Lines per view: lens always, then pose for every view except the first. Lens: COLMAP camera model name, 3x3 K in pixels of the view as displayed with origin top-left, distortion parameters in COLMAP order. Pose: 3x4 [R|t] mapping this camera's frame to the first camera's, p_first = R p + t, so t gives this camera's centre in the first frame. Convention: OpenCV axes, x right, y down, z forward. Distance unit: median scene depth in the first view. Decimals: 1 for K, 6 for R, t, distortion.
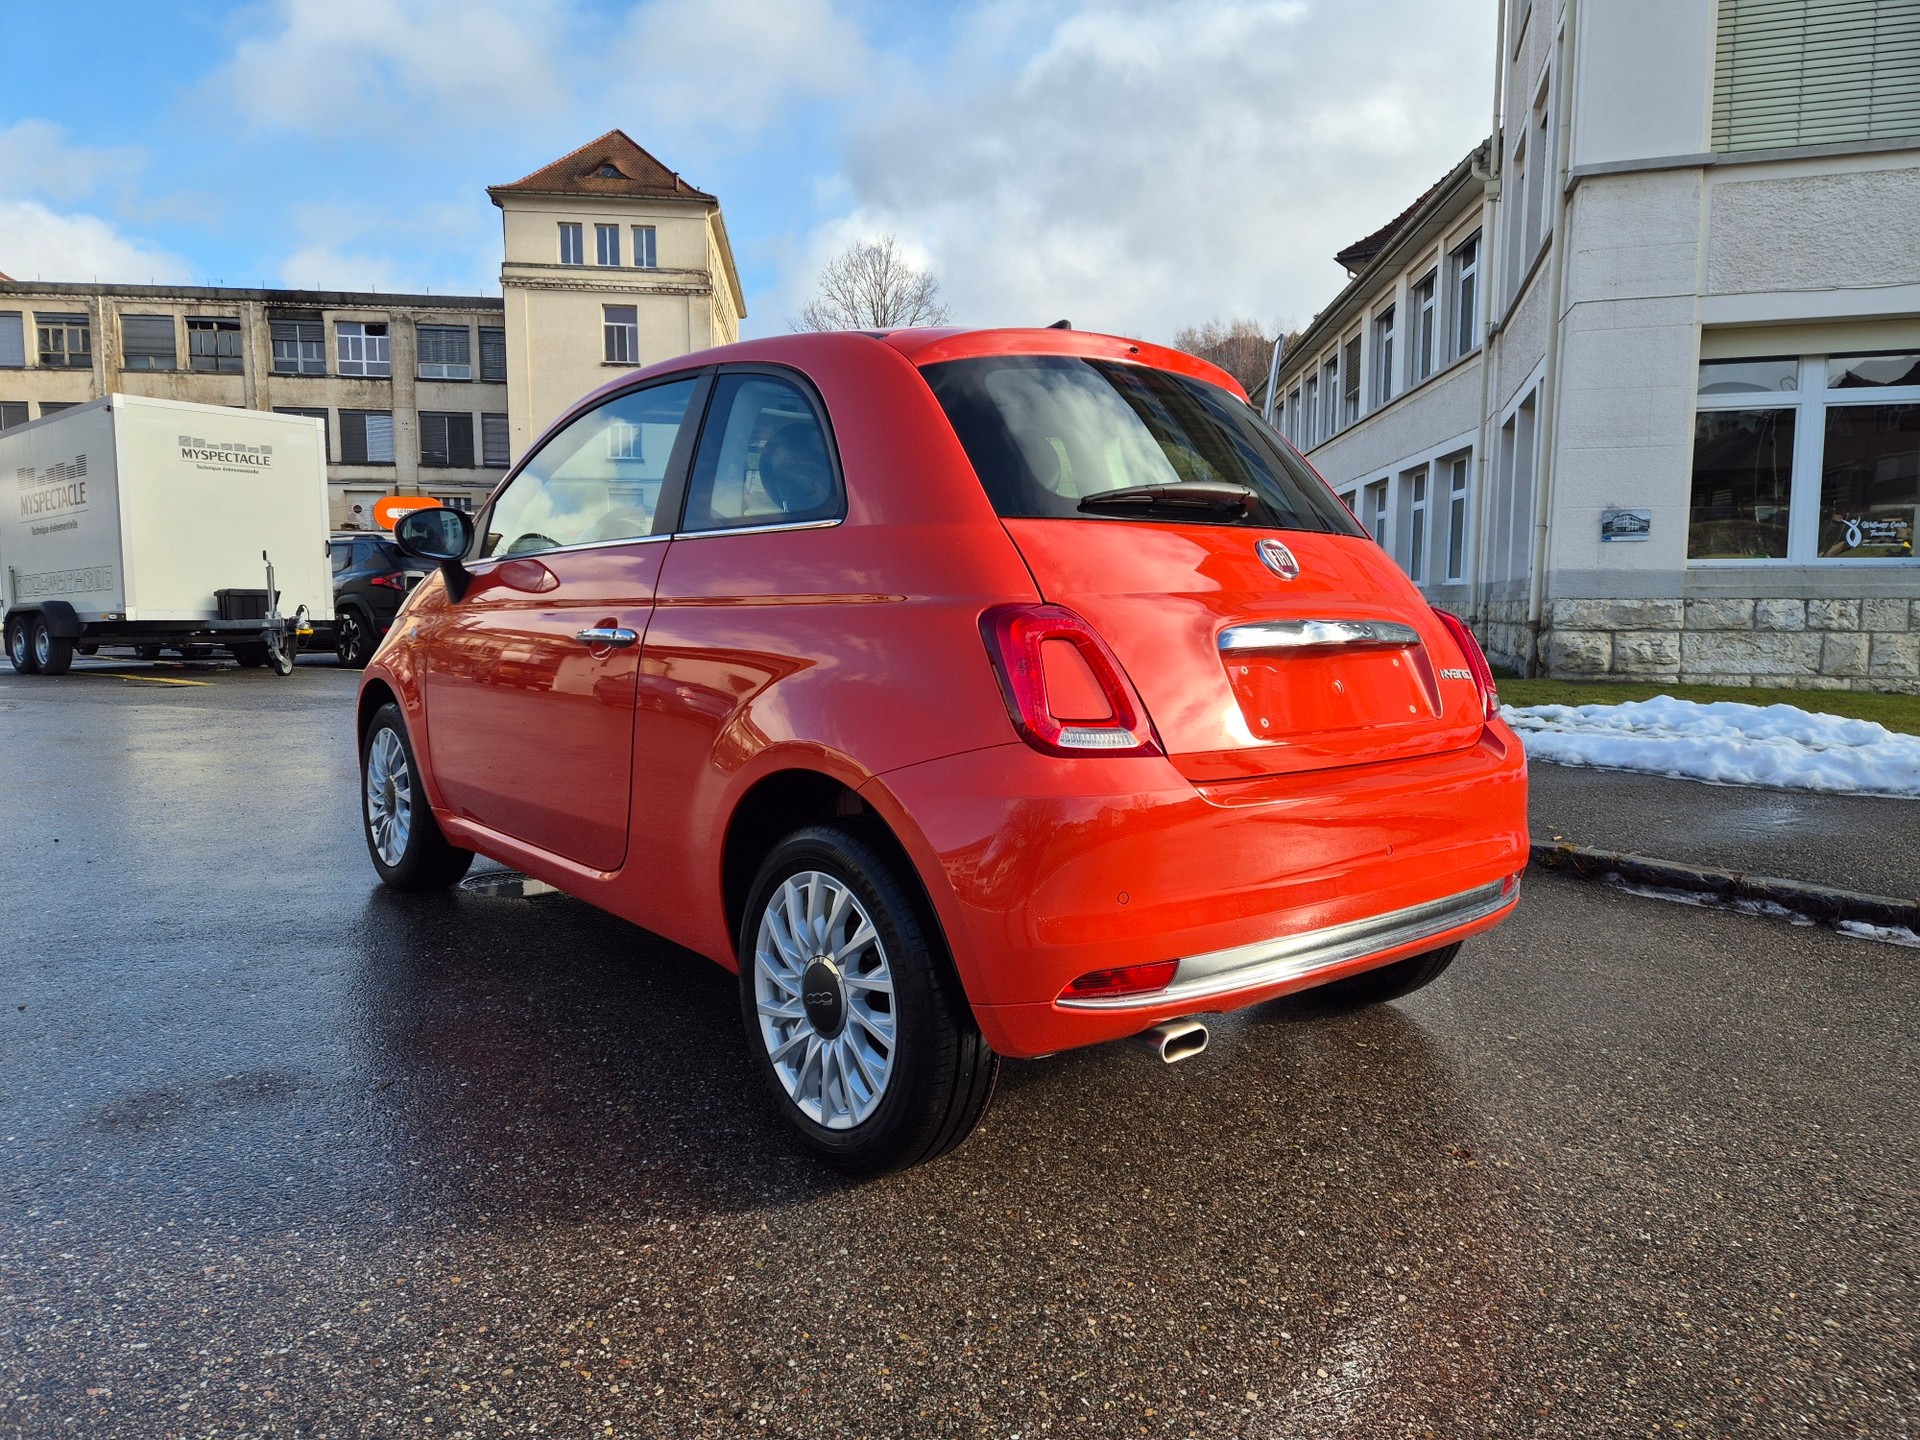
lens RADIAL K [[1266.0, 0, 957.3], [0, 1266.0, 698.2], [0, 0, 1]] dist [0.078237, -0.063389]
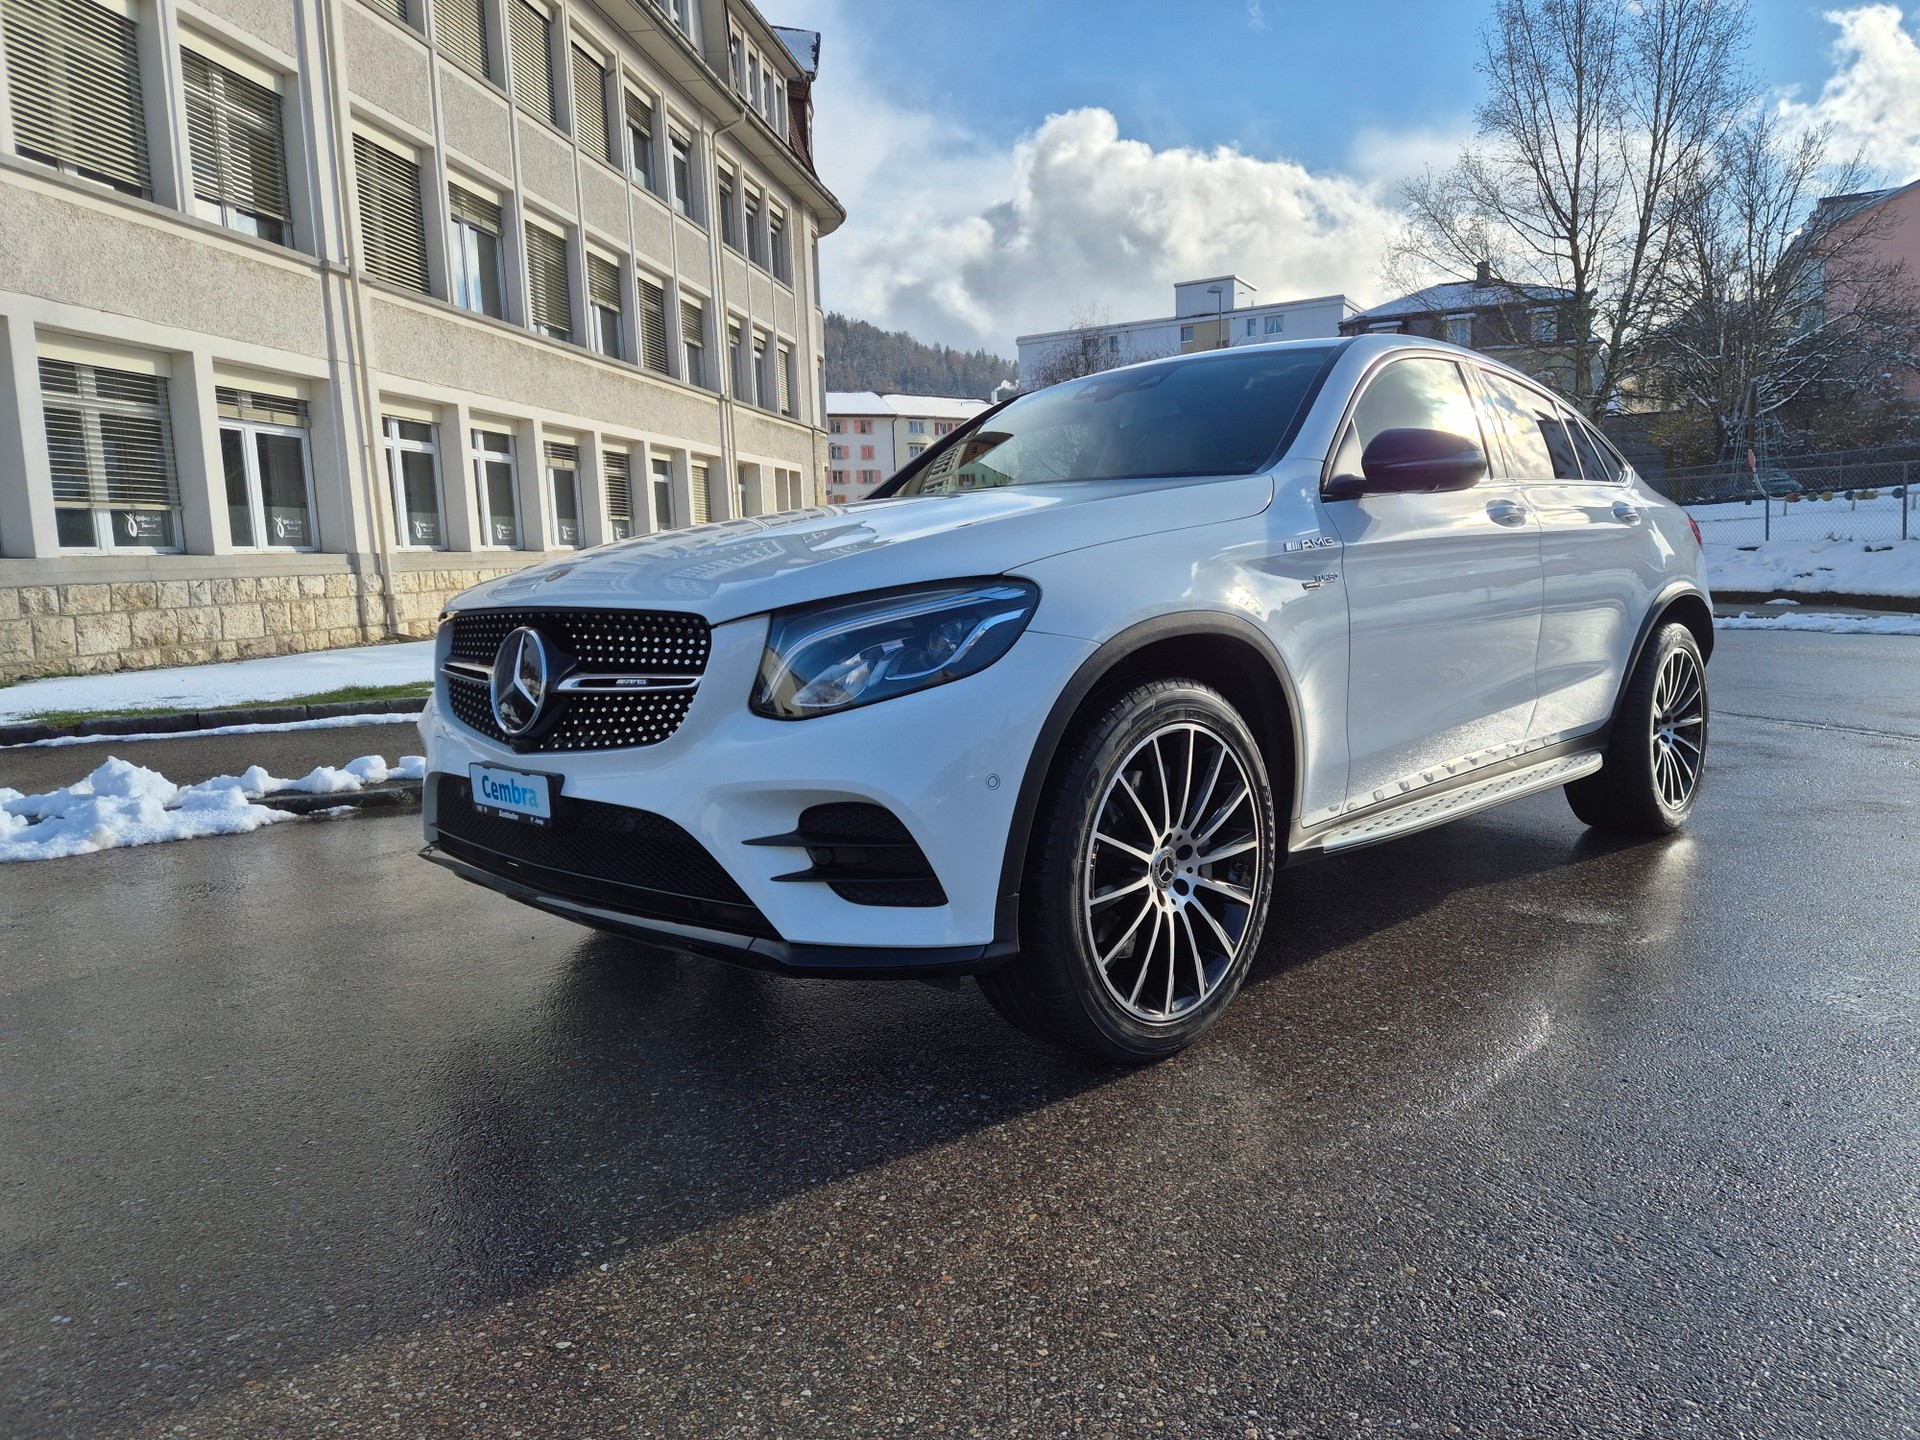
lens RADIAL K [[1266.0, 0, 957.1], [0, 1266.0, 712.3], [0, 0, 1]] dist [0.078237, -0.063389]
pose [[-0.146697, -0.122990, 0.981506, -0.245746], [0.106234, 0.984543, 0.139248, -0.024993], [-0.983460, 0.124697, -0.131364, 0.235503]]
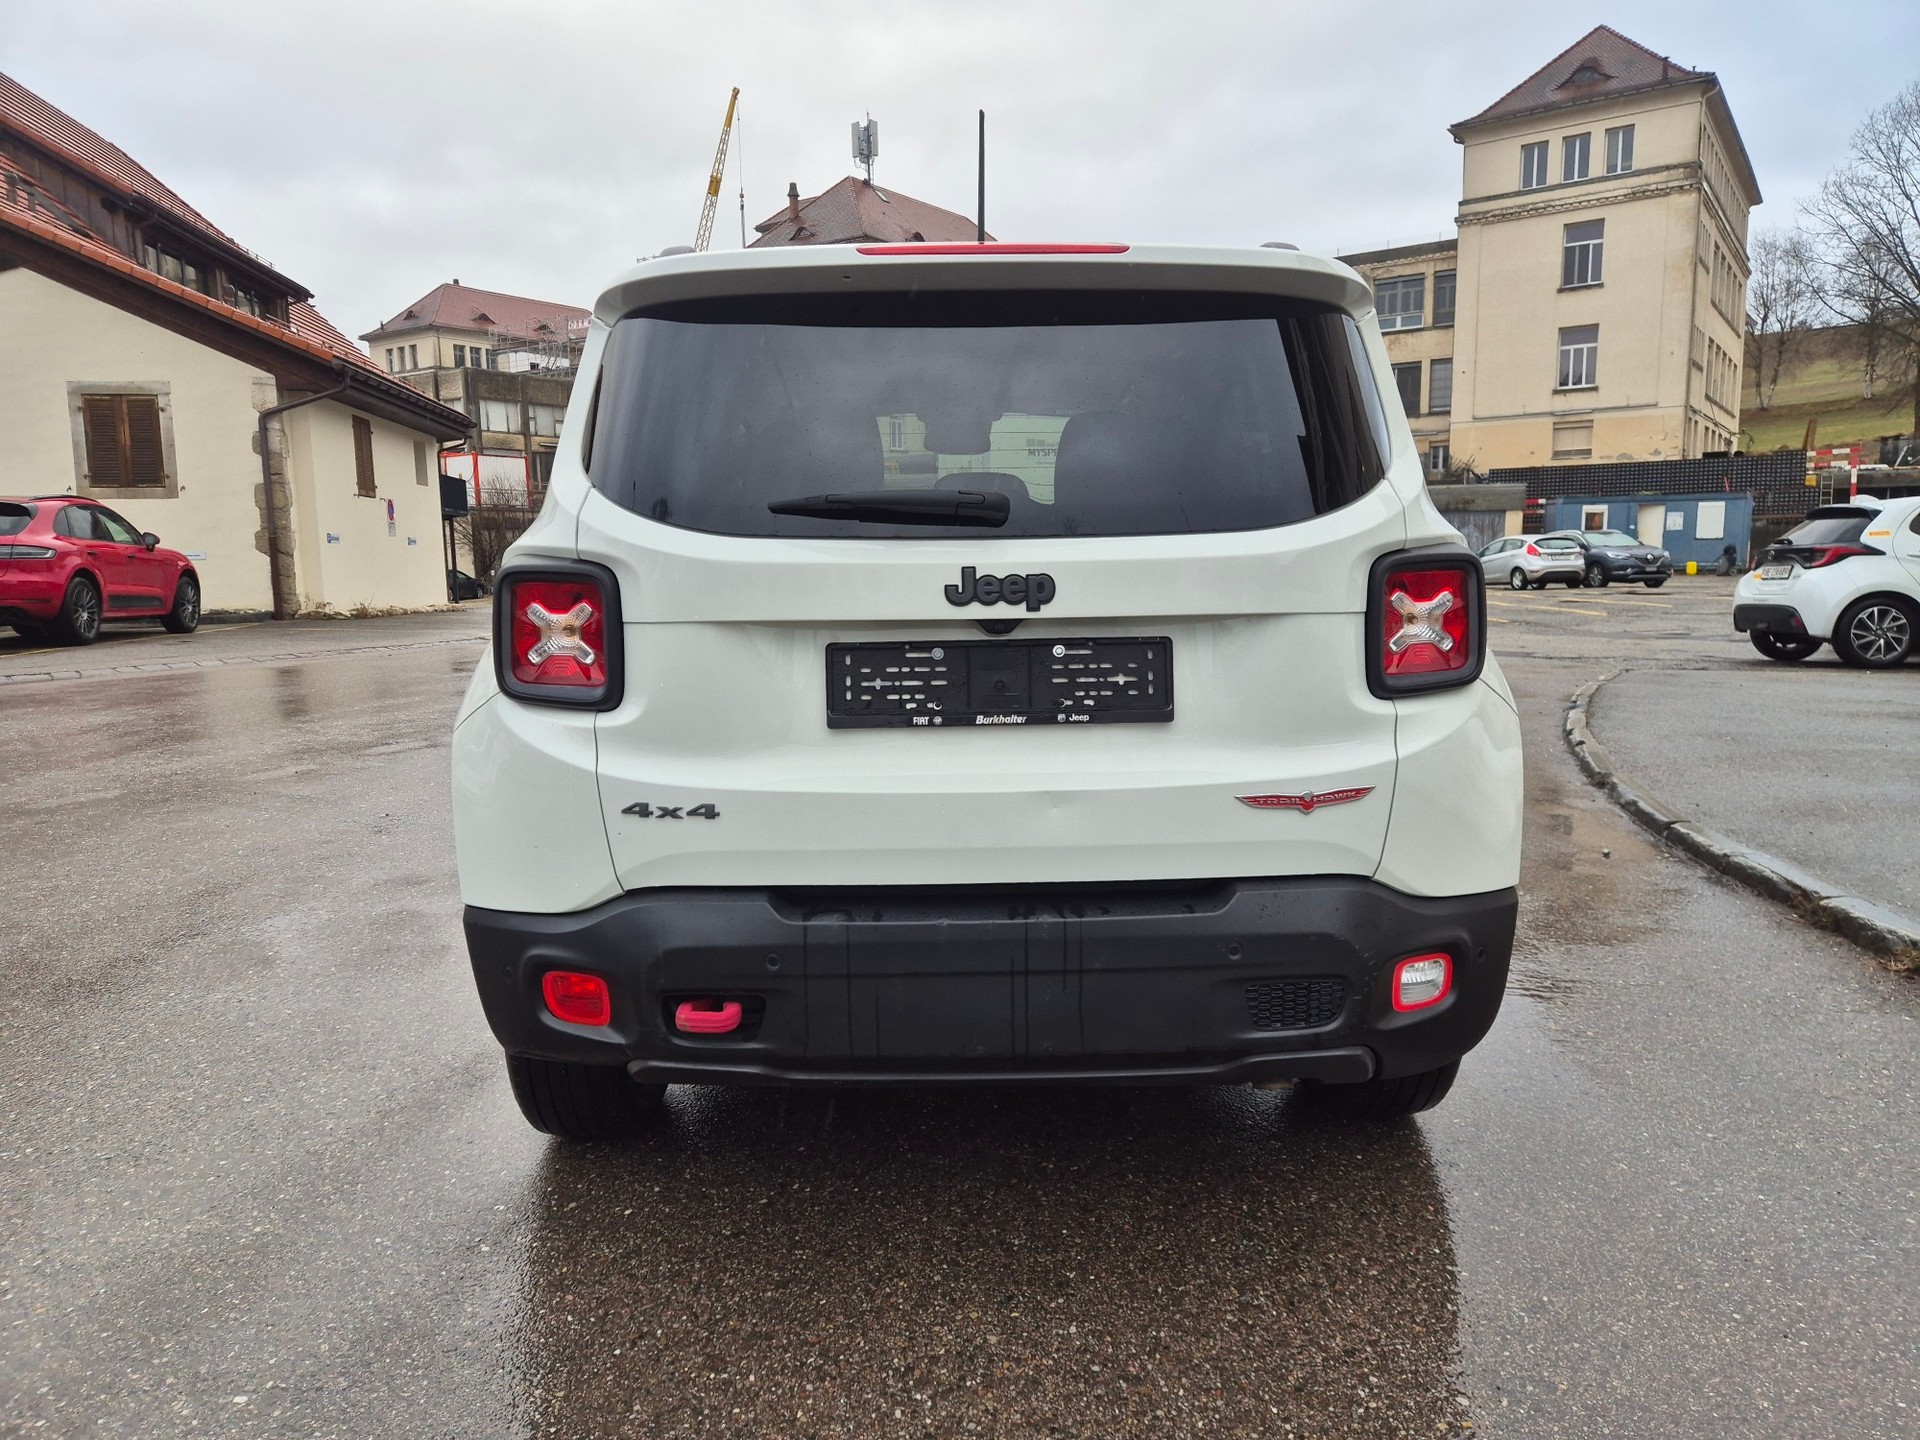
lens RADIAL K [[1266.0, 0, 974.2], [0, 1266.0, 713.4], [0, 0, 1]] dist [0.078237, -0.063389]
pose [[0.756979, 0.067858, -0.649906, 0.112131], [-0.032743, 0.997283, 0.065991, -0.010054], [0.652618, -0.028674, 0.757144, 0.014872]]
